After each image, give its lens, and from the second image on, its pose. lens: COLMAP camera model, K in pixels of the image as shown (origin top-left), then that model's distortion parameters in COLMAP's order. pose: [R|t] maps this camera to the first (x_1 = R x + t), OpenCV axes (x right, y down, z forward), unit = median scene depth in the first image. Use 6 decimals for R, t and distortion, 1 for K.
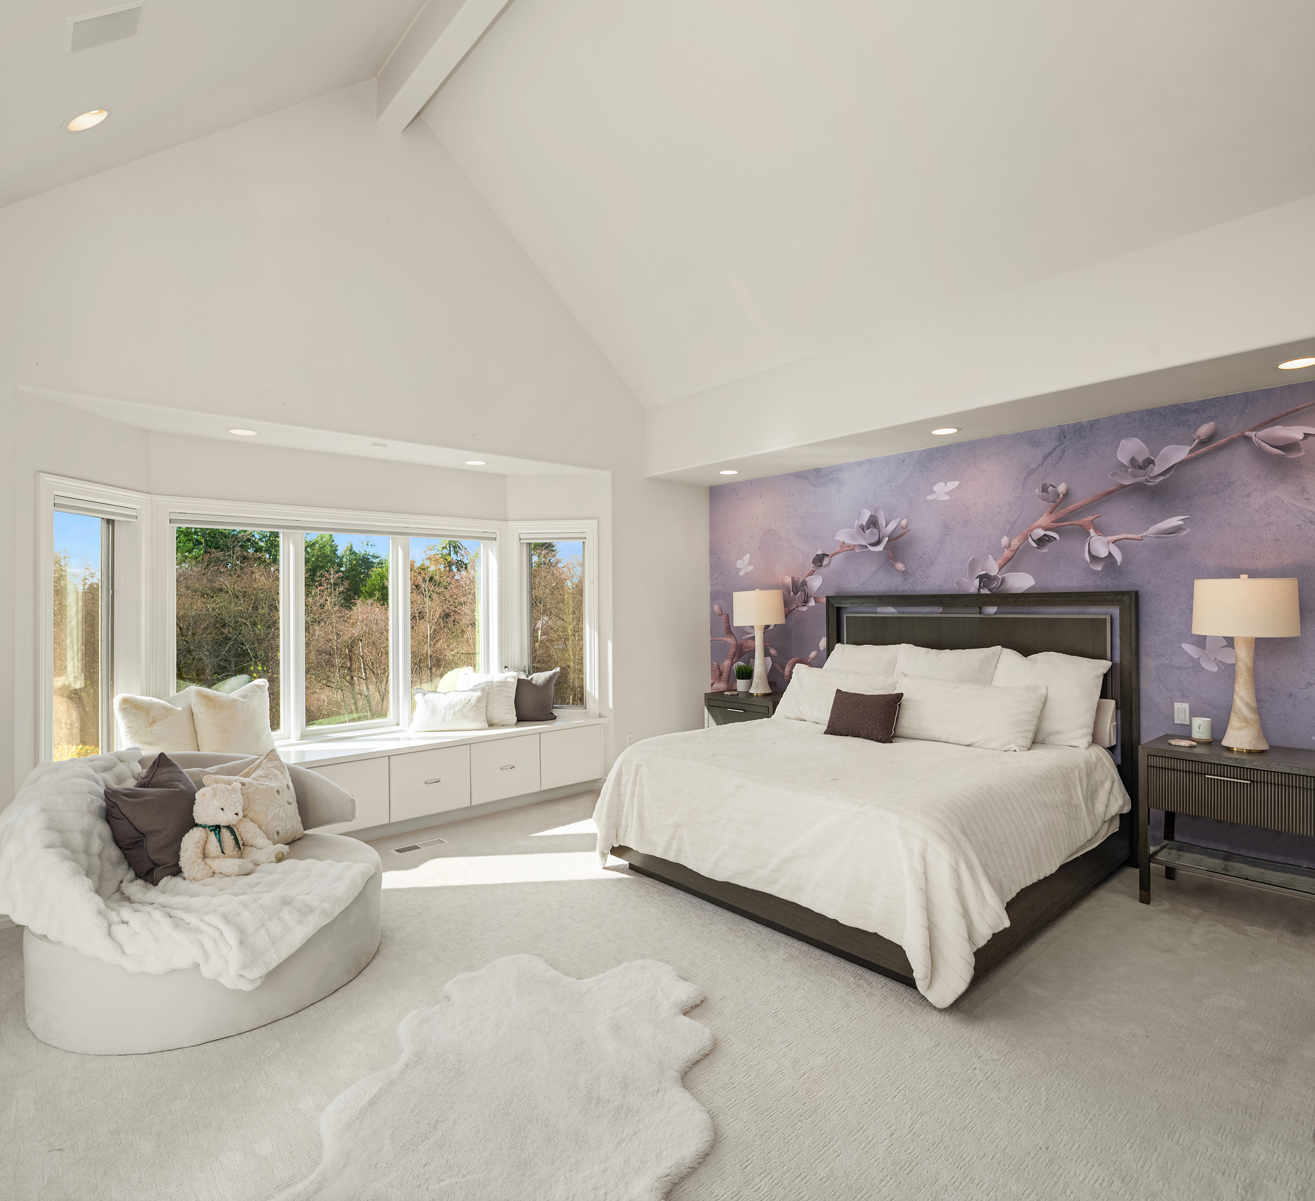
lens RADIAL K [[724.5, 0, 658.4], [0, 724.5, 601.0], [0, 0, 1]] dist [-0.006414, -0.001676]
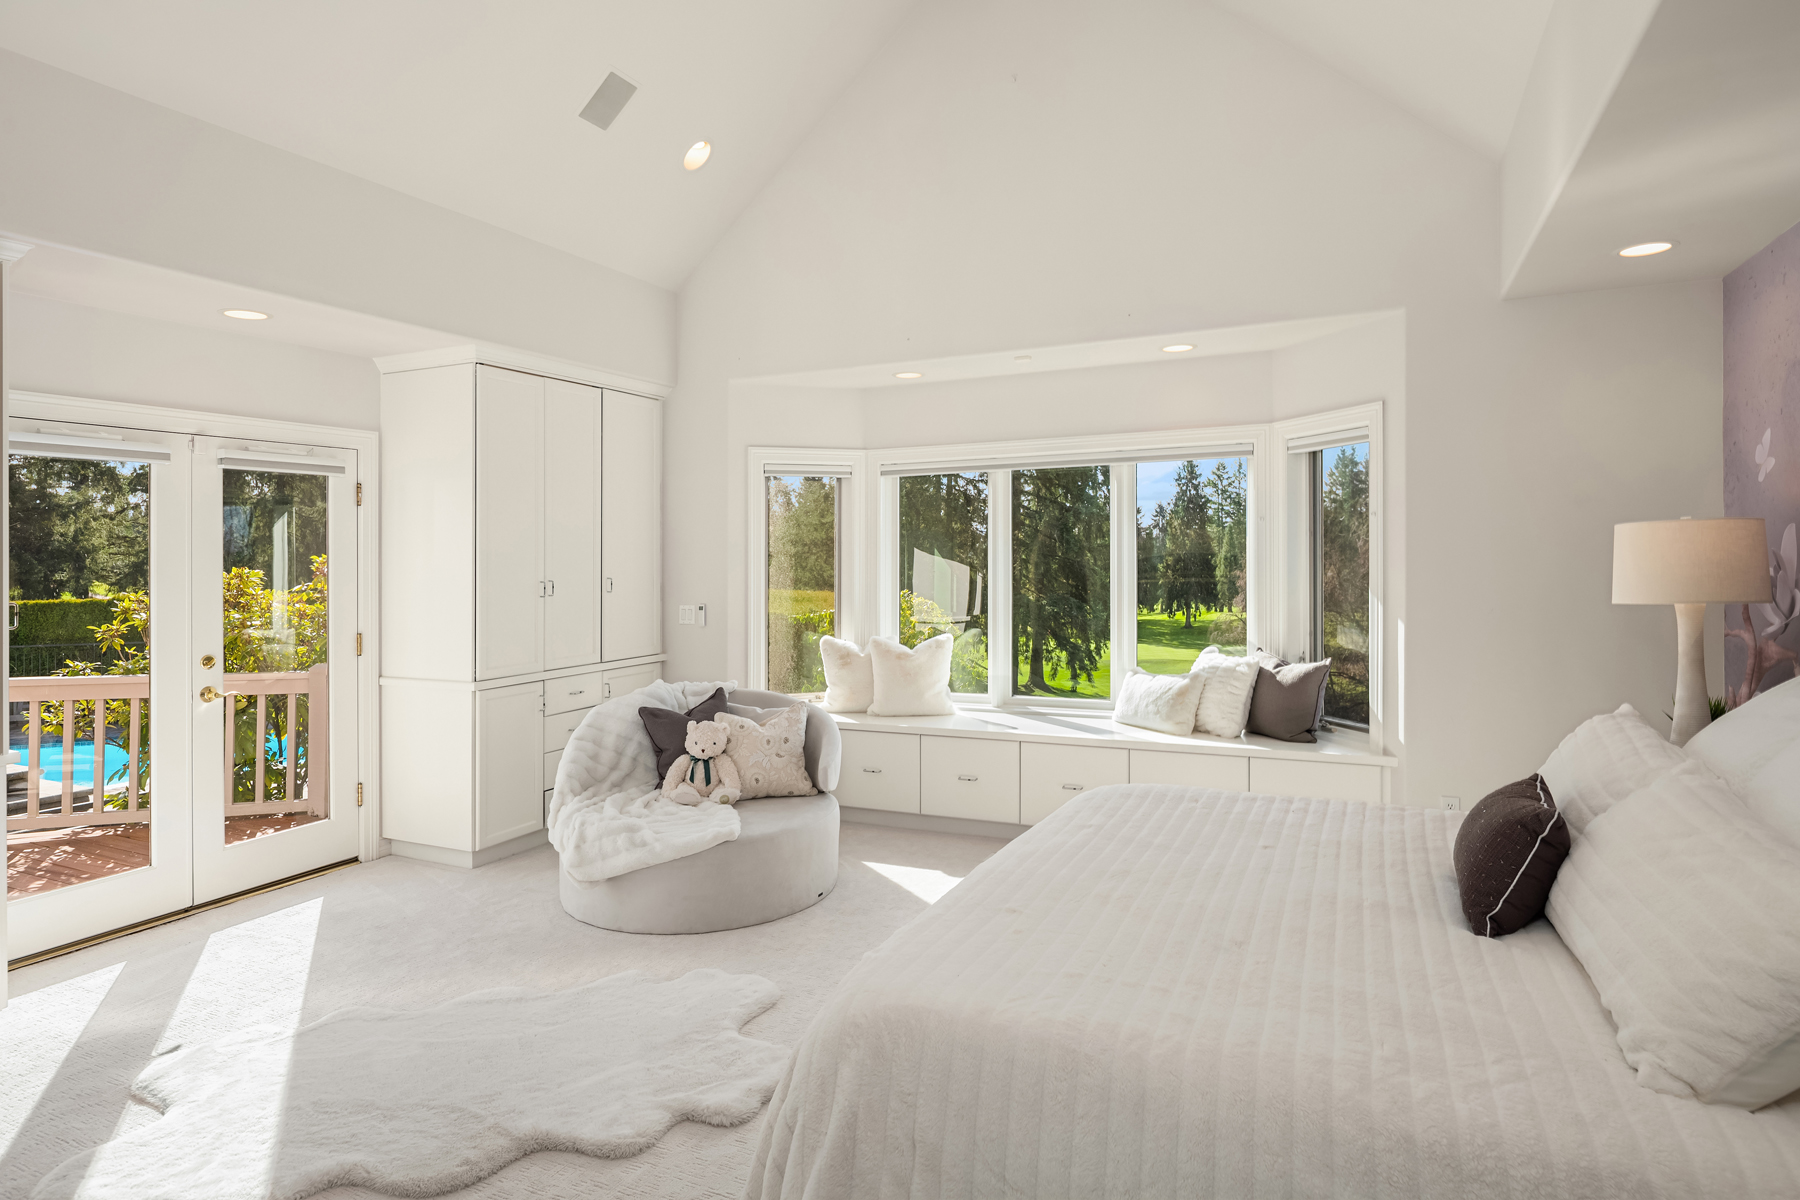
lens RADIAL K [[978.7, 0, 930.0], [0, 978.7, 561.9], [0, 0, 1]] dist [-0.007085, -0.000639]
pose [[0.399691, 0.009508, -0.916600, 0.497218], [0.011650, 0.999813, 0.015451, -0.004319], [0.916576, -0.016854, 0.399506, 0.400947]]
